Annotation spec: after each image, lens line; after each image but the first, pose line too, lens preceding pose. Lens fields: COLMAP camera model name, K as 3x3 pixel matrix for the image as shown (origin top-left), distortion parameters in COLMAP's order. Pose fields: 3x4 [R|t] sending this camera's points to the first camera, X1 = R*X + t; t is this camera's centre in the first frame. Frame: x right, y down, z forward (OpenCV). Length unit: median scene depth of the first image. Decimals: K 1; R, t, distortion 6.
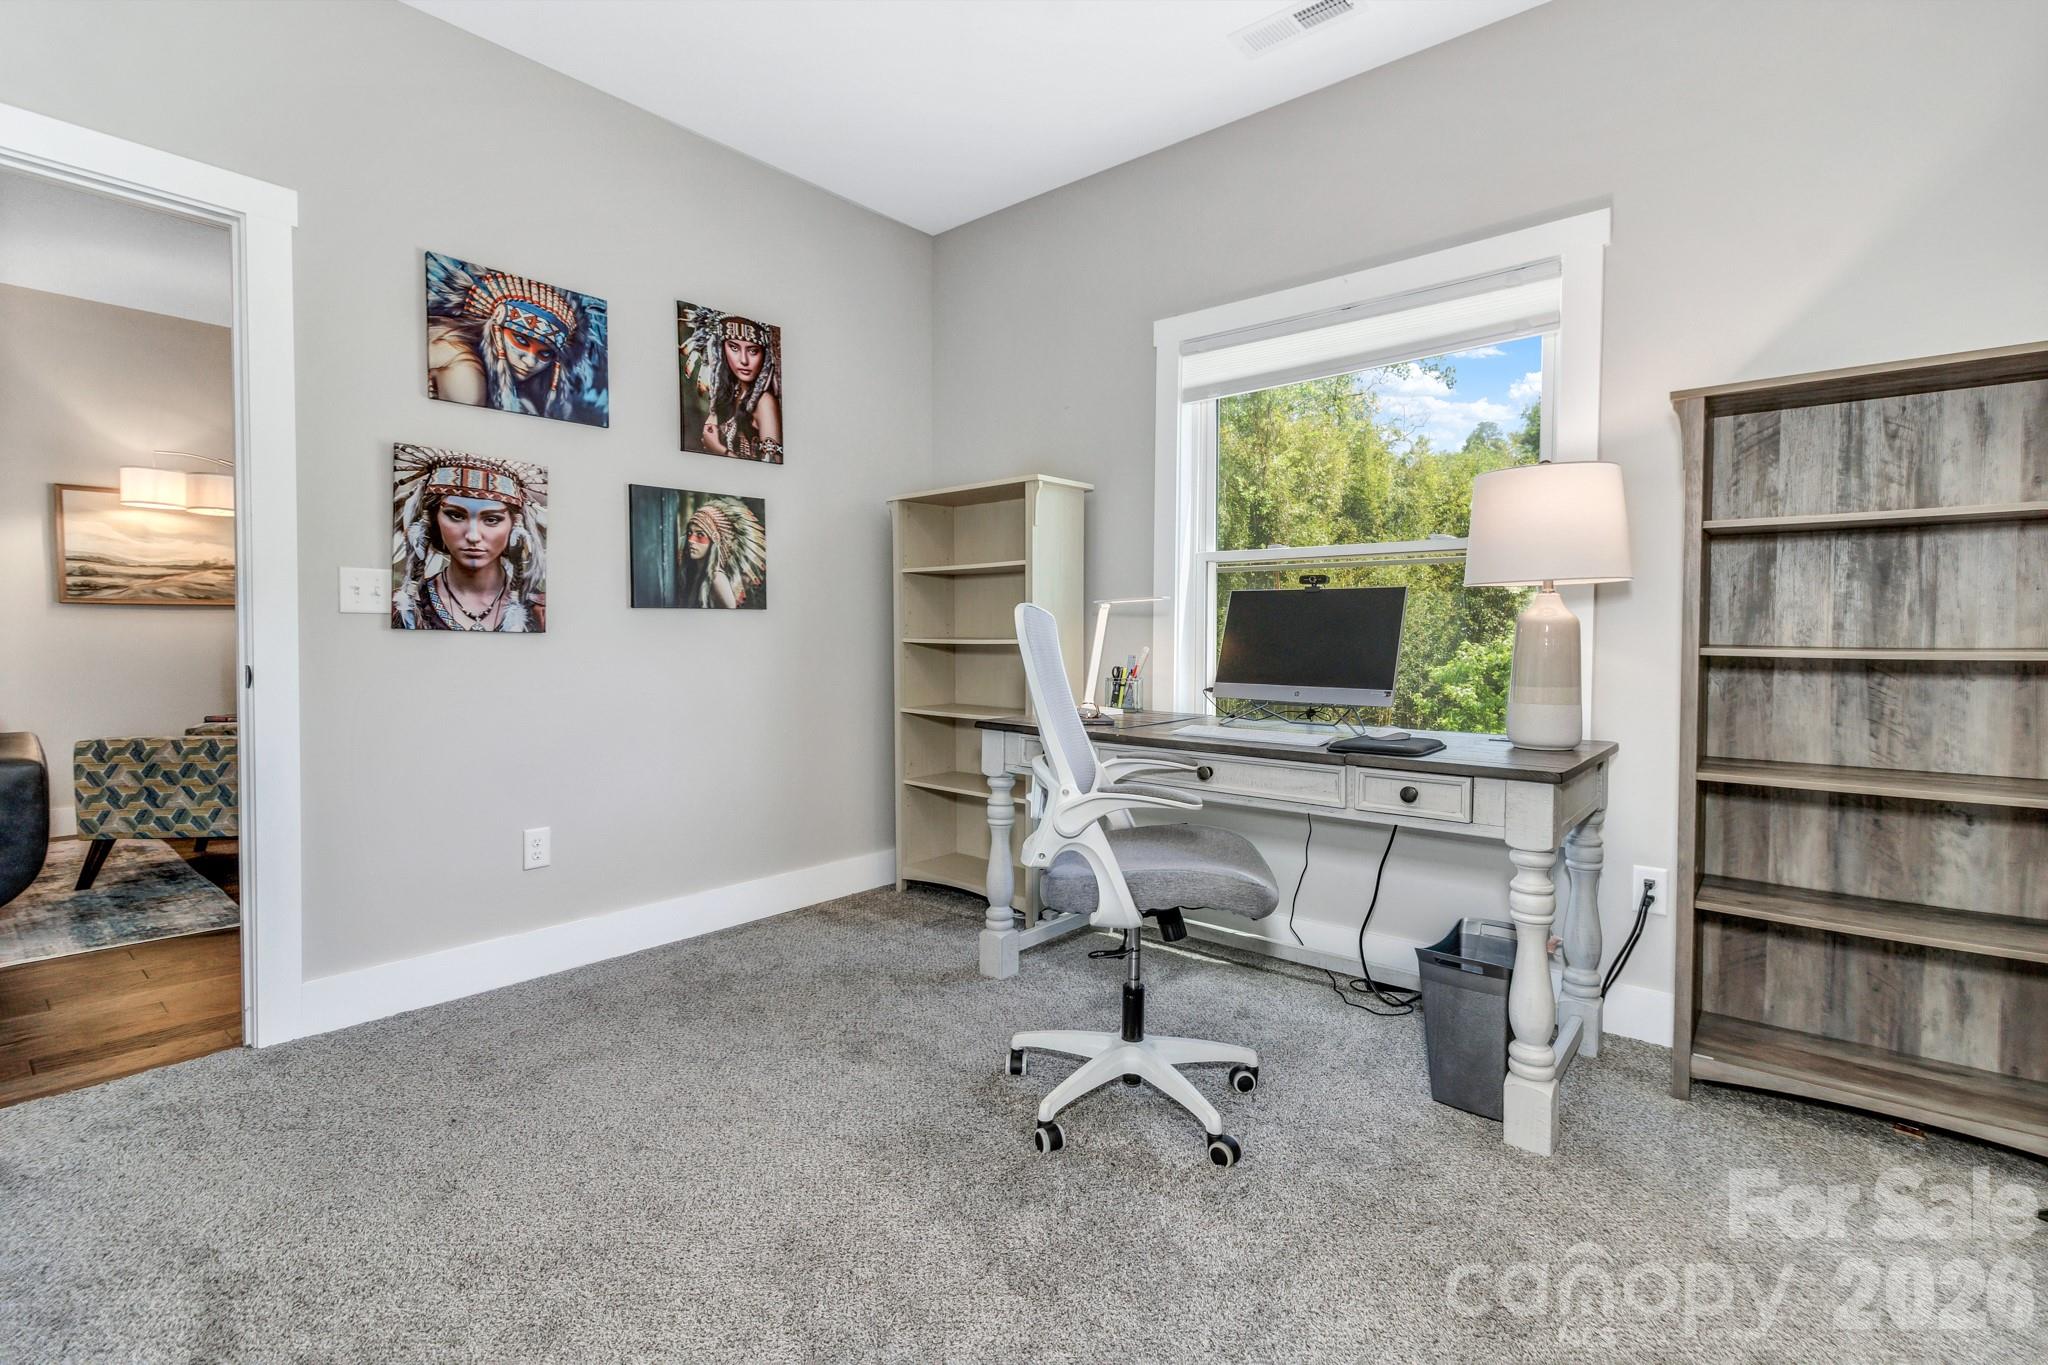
lens RADIAL K [[924.1, 0, 1042.2], [0, 924.1, 656.6], [0, 0, 1]] dist [-0.017427, -0.000497]
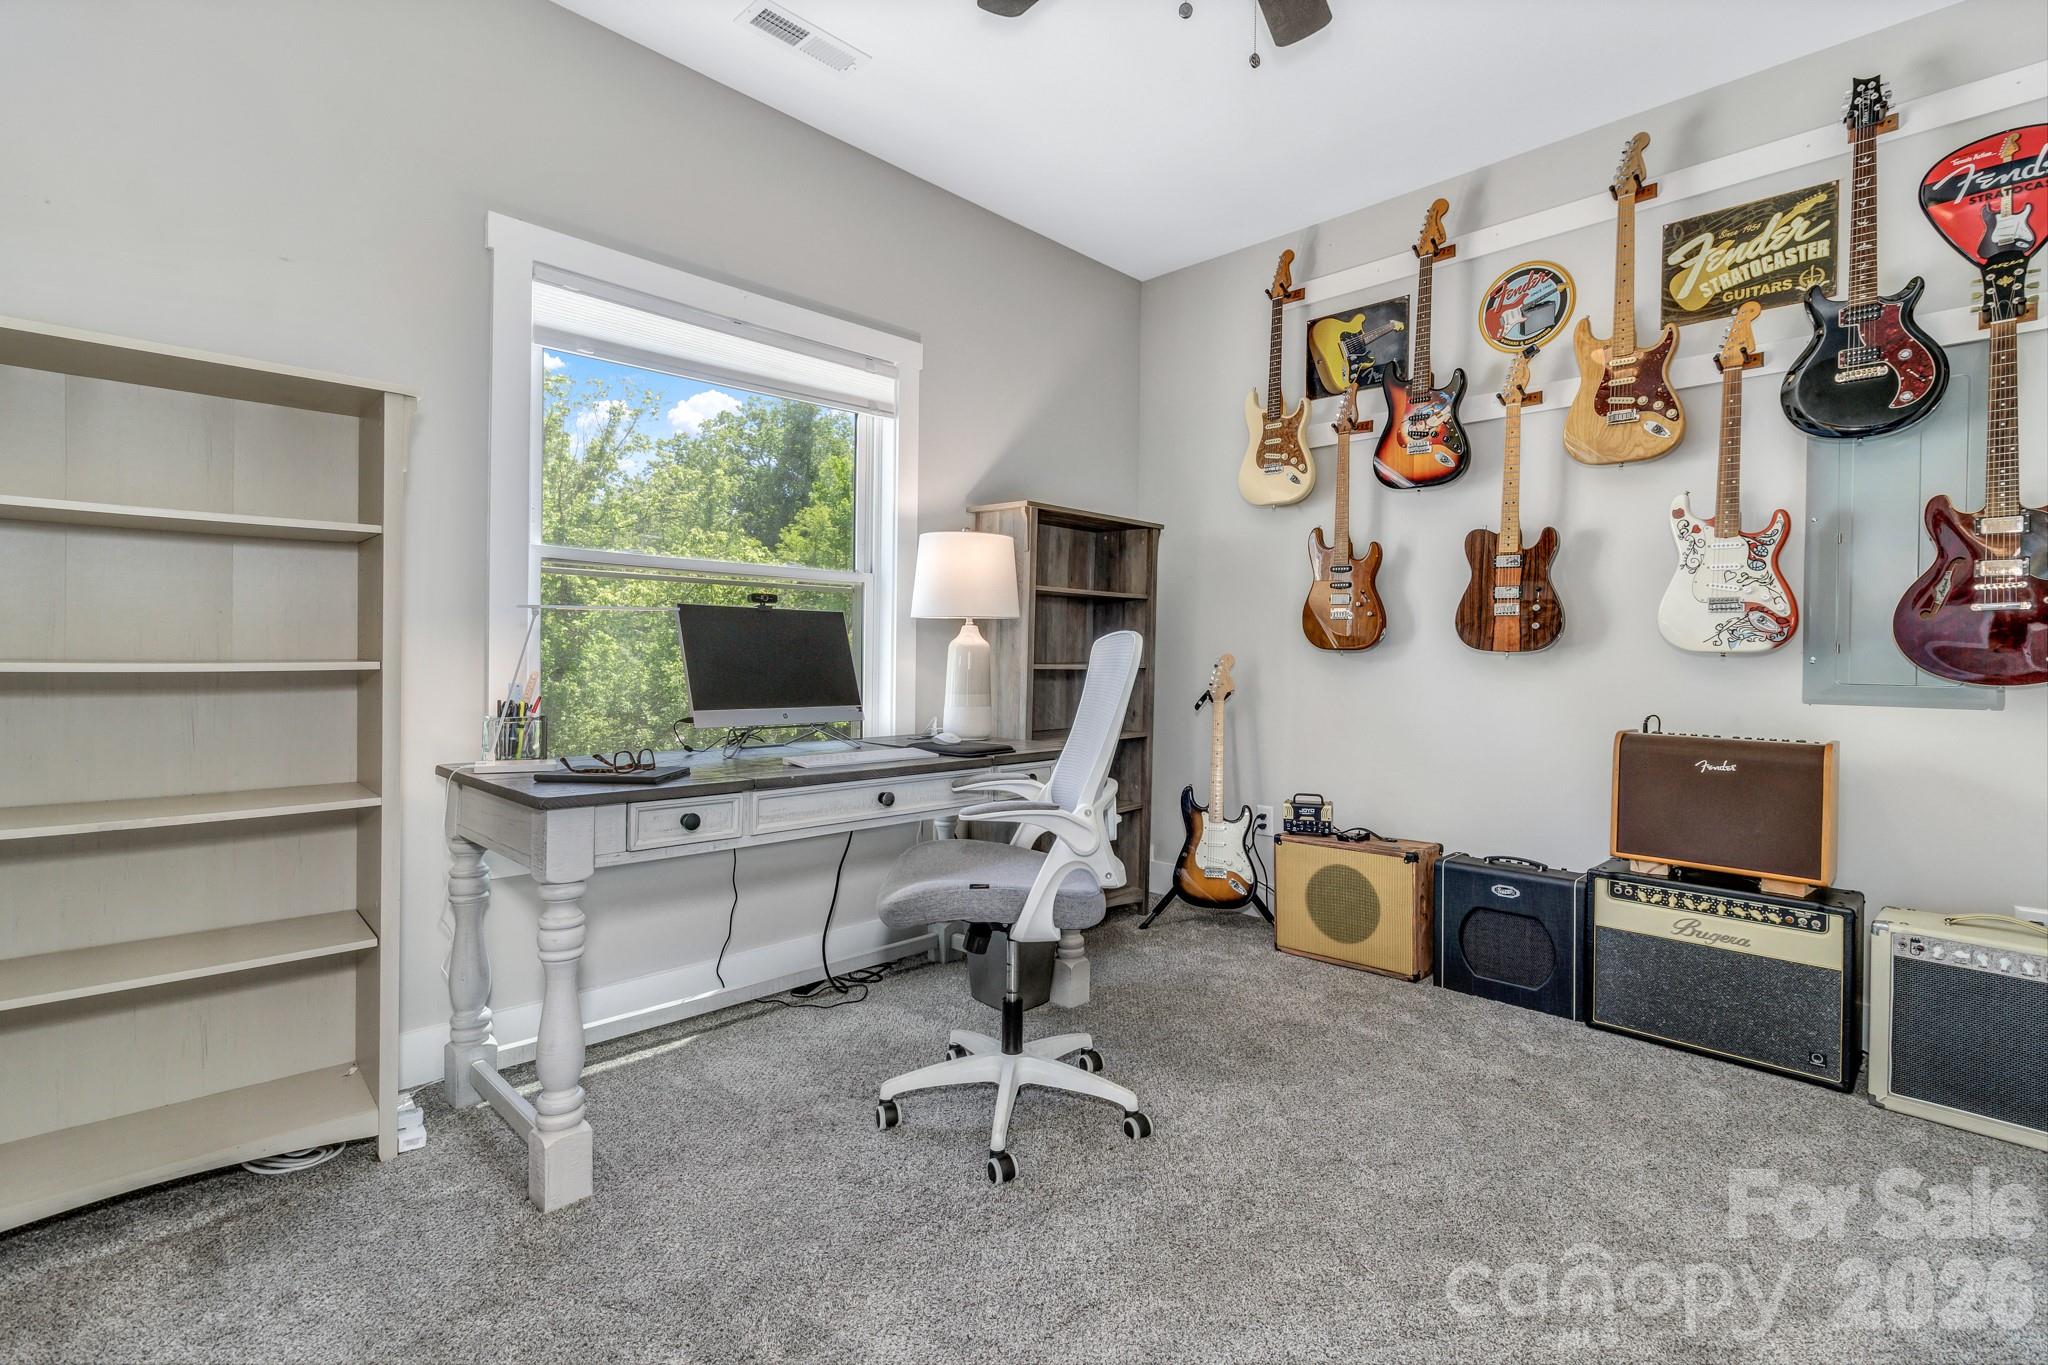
lens RADIAL K [[924.1, 0, 1042.2], [0, 924.1, 656.6], [0, 0, 1]] dist [-0.017427, -0.000497]
pose [[0.077903, -0.004219, 0.996952, -0.657871], [0.015901, 0.999869, 0.002988, -0.020473], [-0.996834, 0.015620, 0.077960, 0.636926]]
